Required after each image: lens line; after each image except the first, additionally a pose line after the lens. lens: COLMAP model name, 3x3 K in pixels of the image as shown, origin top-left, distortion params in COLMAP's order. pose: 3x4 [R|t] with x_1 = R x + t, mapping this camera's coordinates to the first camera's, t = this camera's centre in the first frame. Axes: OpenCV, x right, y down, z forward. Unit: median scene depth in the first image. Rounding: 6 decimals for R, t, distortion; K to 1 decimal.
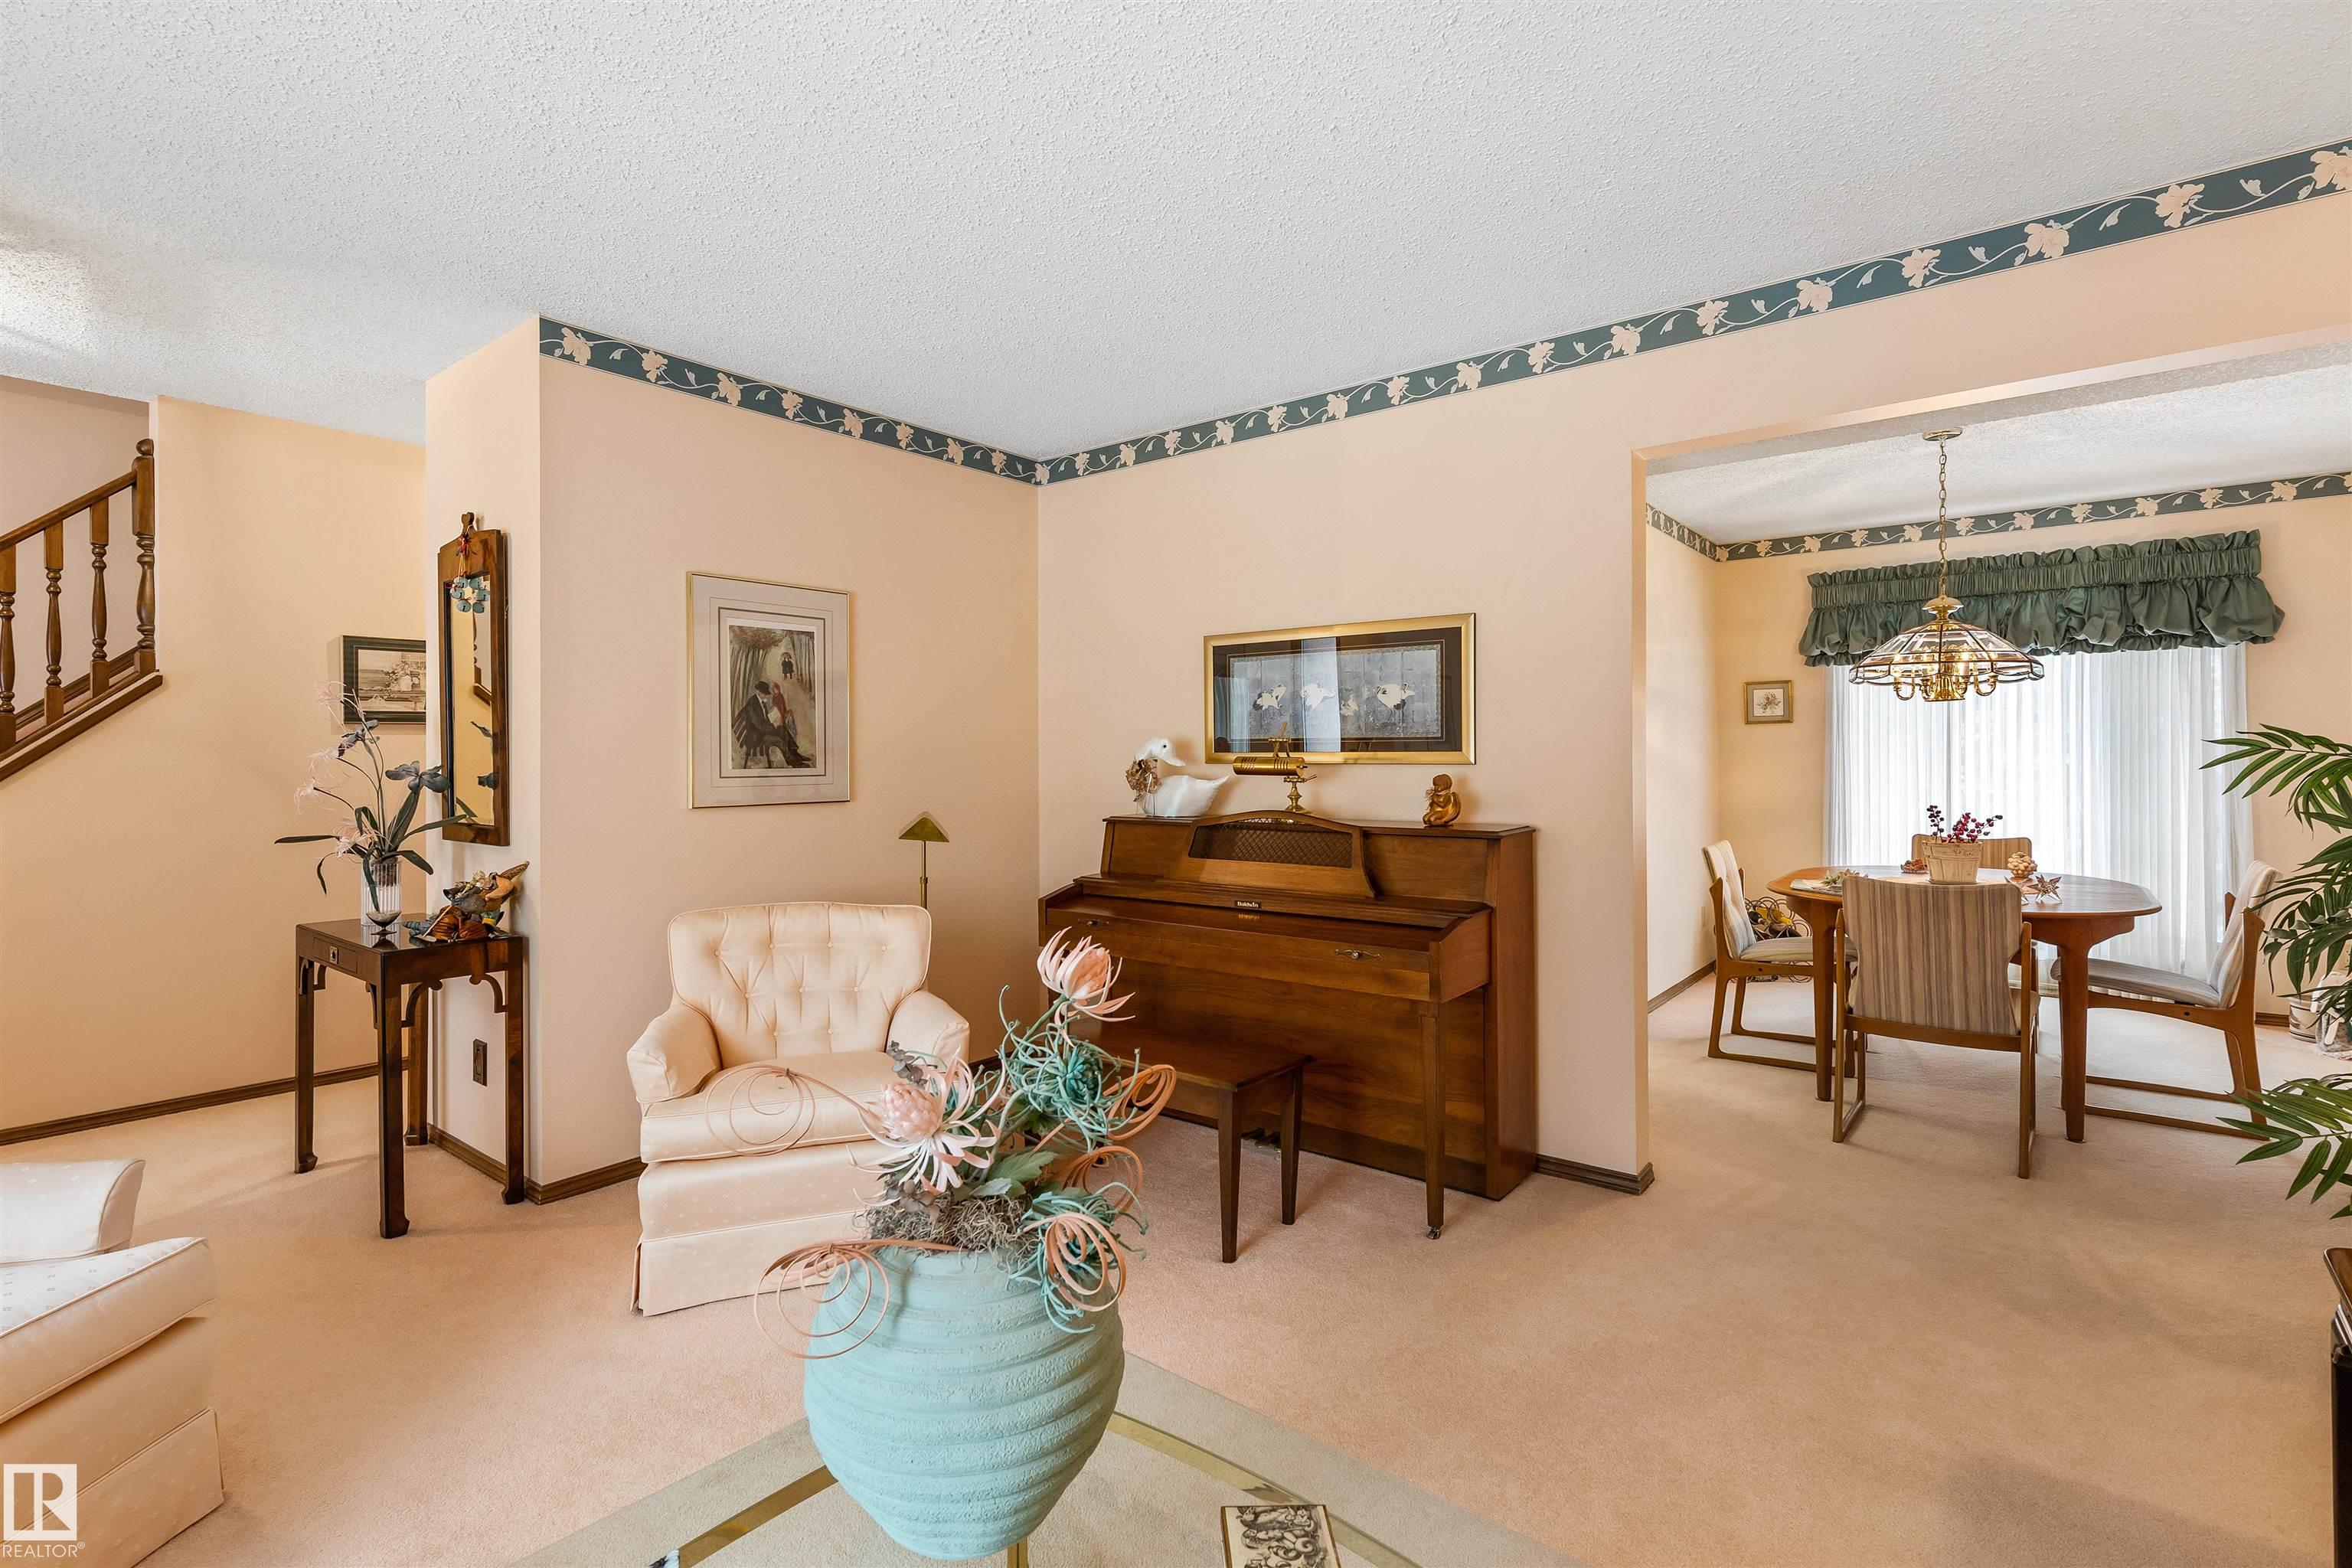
lens RADIAL K [[1082.4, 0, 1178.3], [0, 1082.4, 759.0], [0, 0, 1]] dist [0.001215, -0.000211]
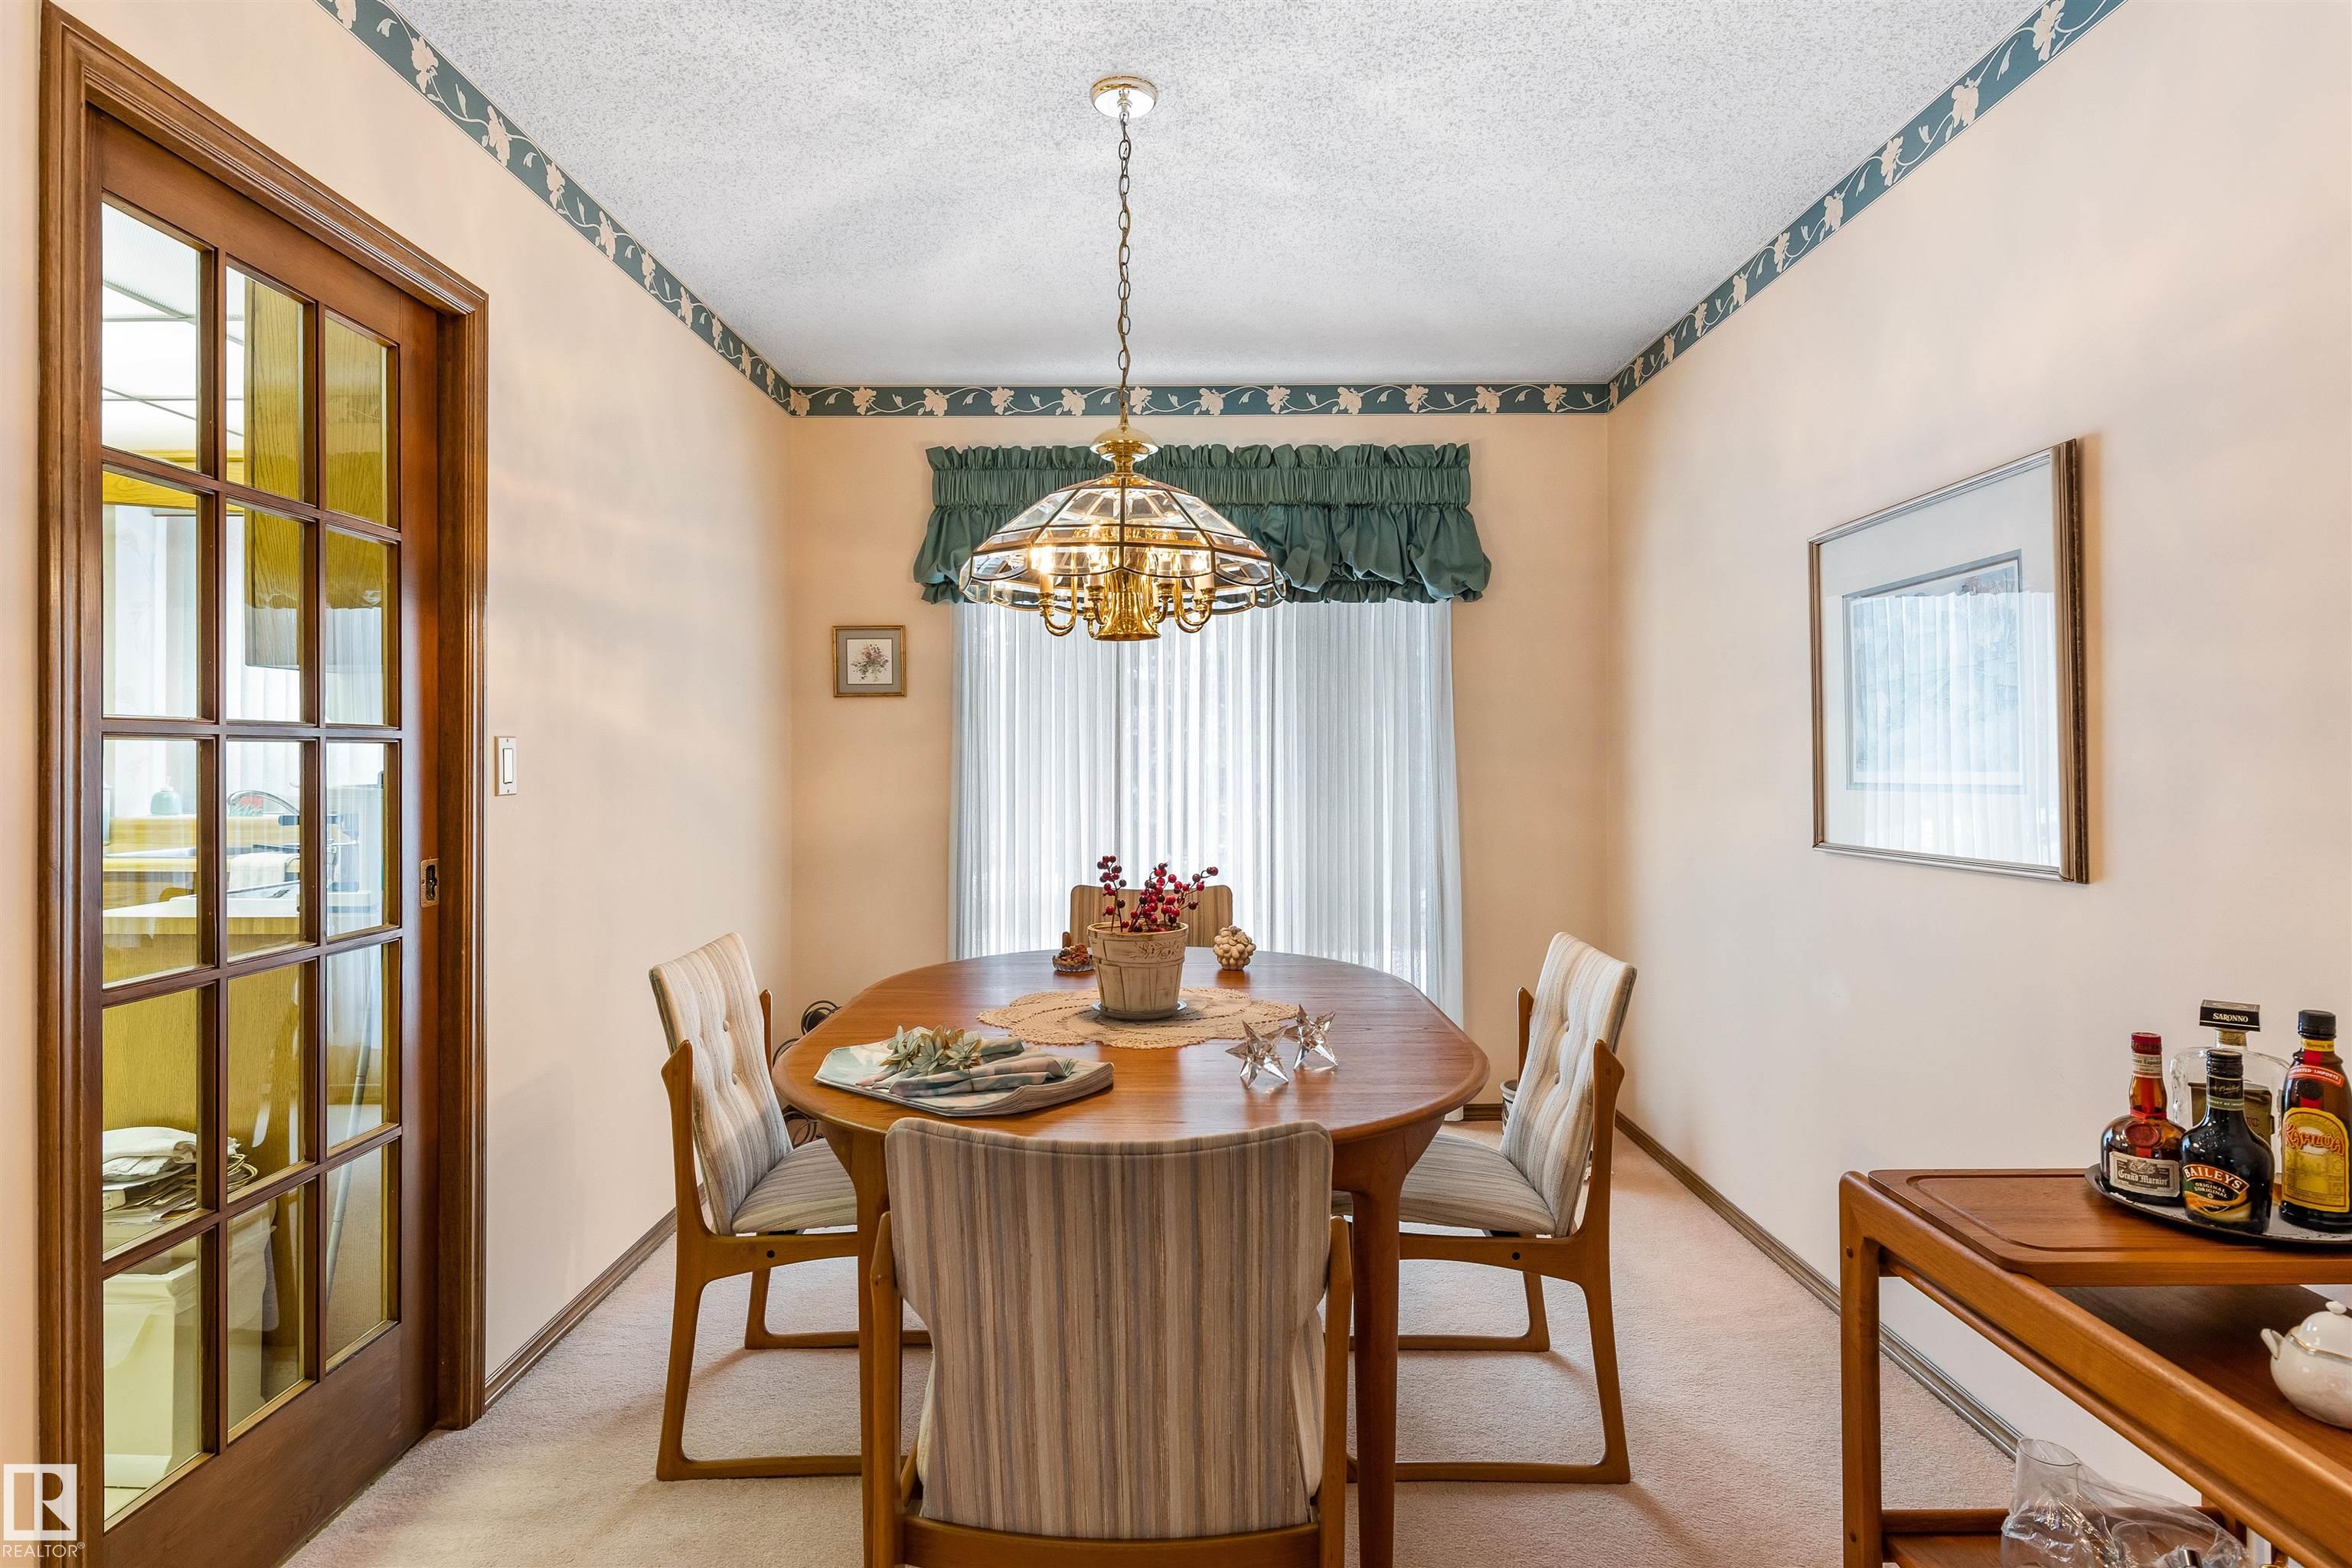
lens RADIAL K [[1191.0, 0, 1184.7], [0, 1191.0, 766.2], [0, 0, 1]] dist [0.003047, 0.000089]
pose [[0.771352, -0.000809, 0.636408, 0.330091], [-0.003621, 0.999977, 0.005660, 0.000507], [-0.636398, -0.006670, 0.771332, 0.486571]]
